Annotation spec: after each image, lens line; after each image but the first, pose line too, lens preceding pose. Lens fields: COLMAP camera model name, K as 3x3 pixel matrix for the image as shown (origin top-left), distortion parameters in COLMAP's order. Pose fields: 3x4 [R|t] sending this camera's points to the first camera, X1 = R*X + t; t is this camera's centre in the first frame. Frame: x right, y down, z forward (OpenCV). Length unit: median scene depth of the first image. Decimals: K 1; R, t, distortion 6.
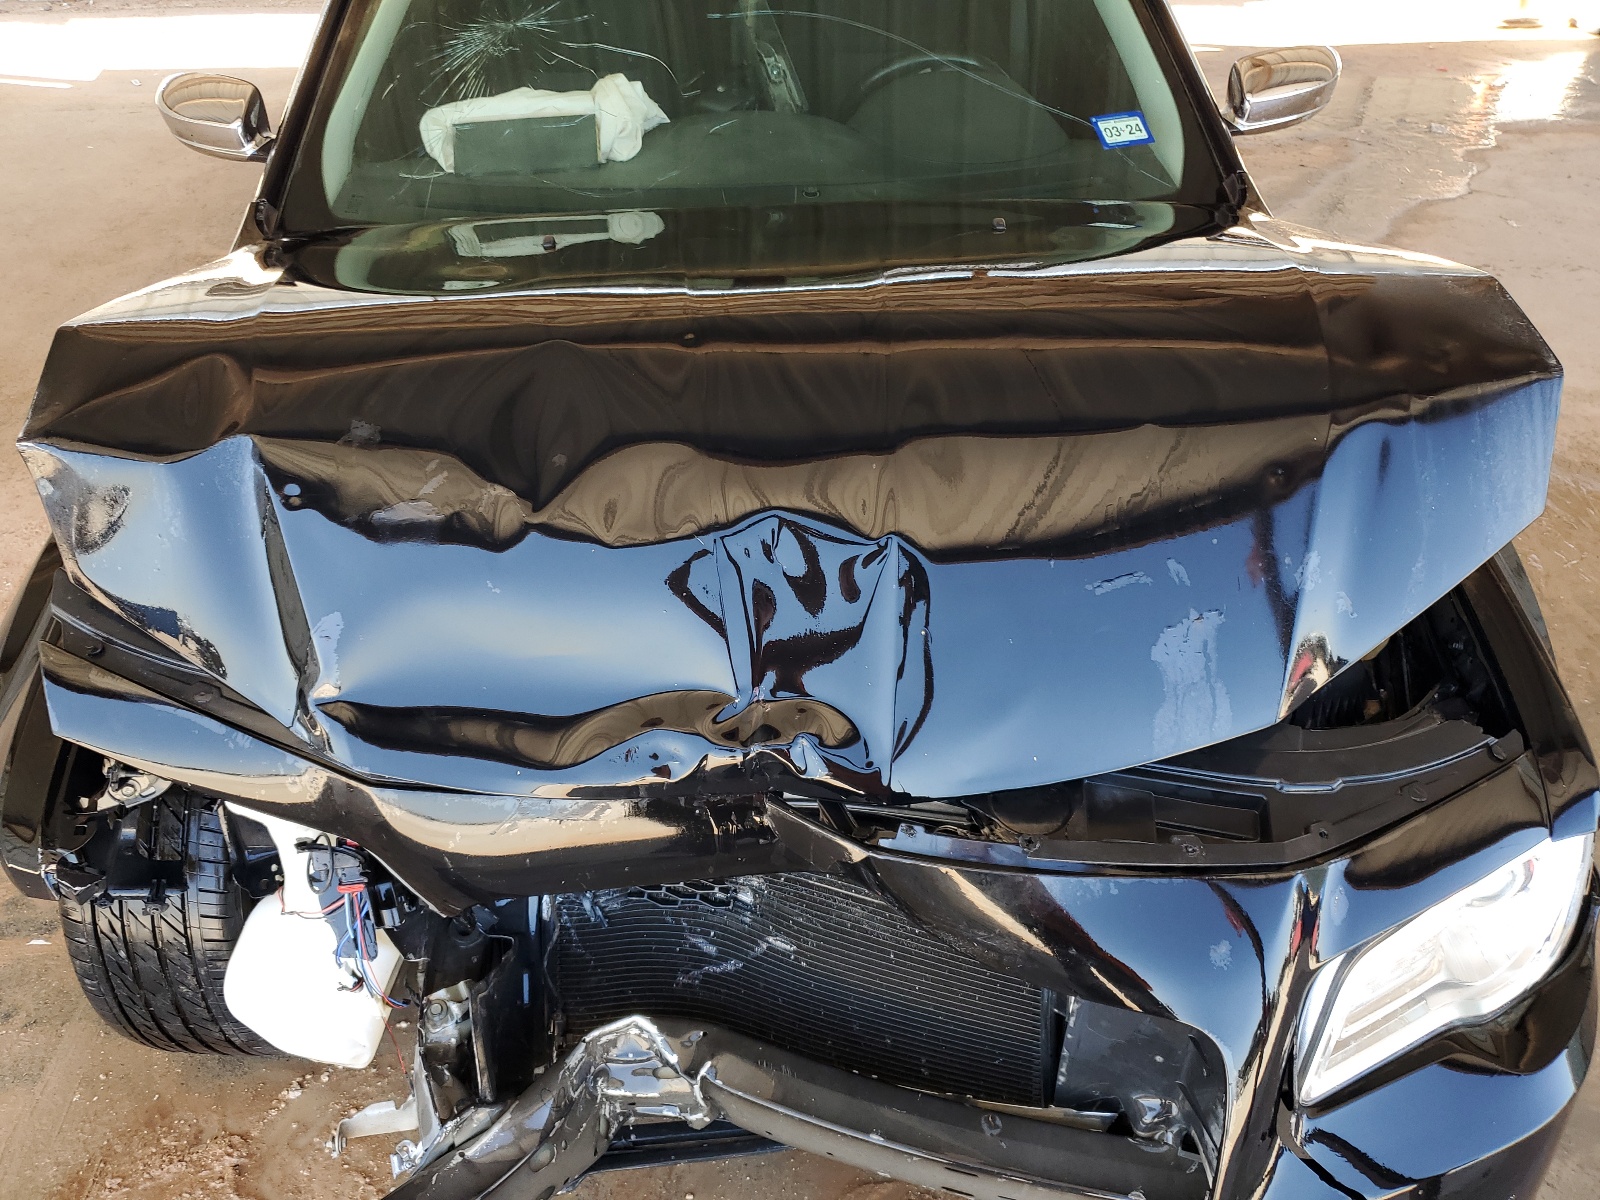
lens RADIAL K [[1315.3, 0, 771.1], [0, 1315.3, 632.6], [0, 0, 1]] dist [0.007446, 0.012984]
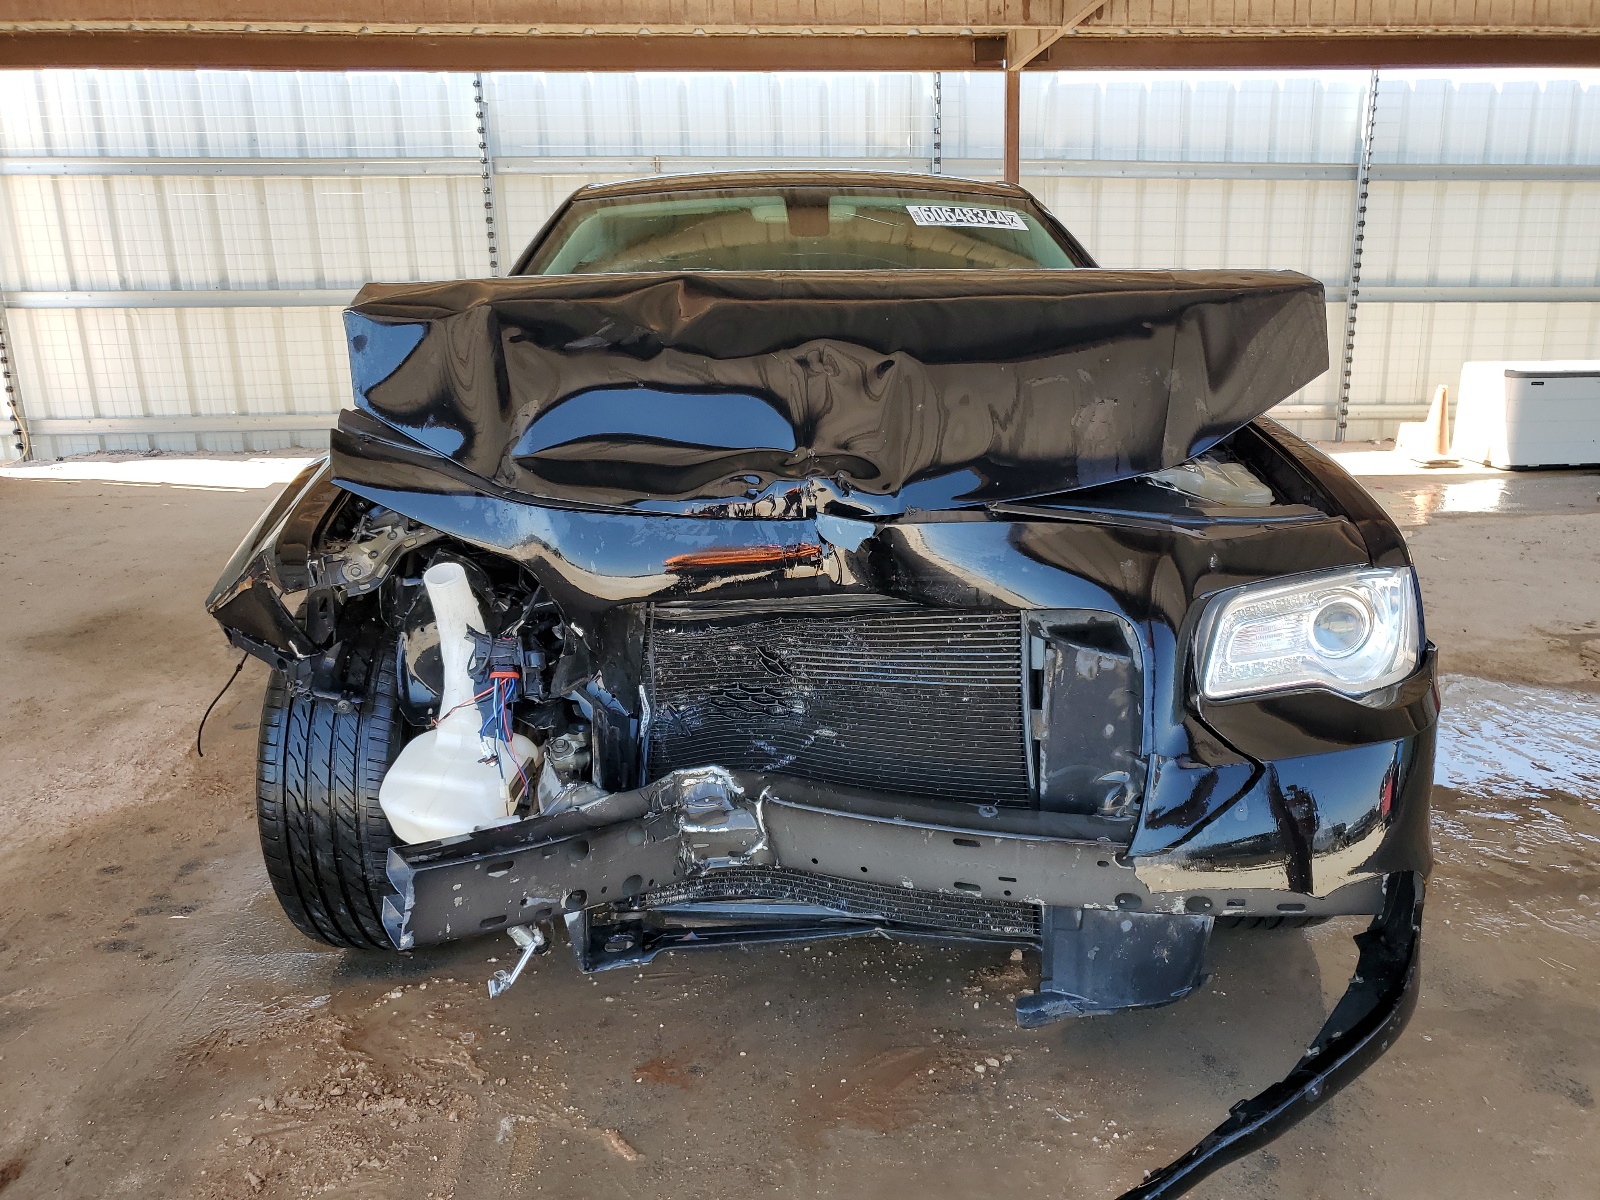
lens RADIAL K [[1340.5, 0, 809.9], [0, 1340.5, 599.1], [0, 0, 1]] dist [0.025766, -0.003058]
pose [[0.999930, 0.008311, -0.008480, 0.002173], [-0.011125, 0.905264, -0.424704, 0.676179], [0.004147, 0.424769, 0.905292, -0.245493]]
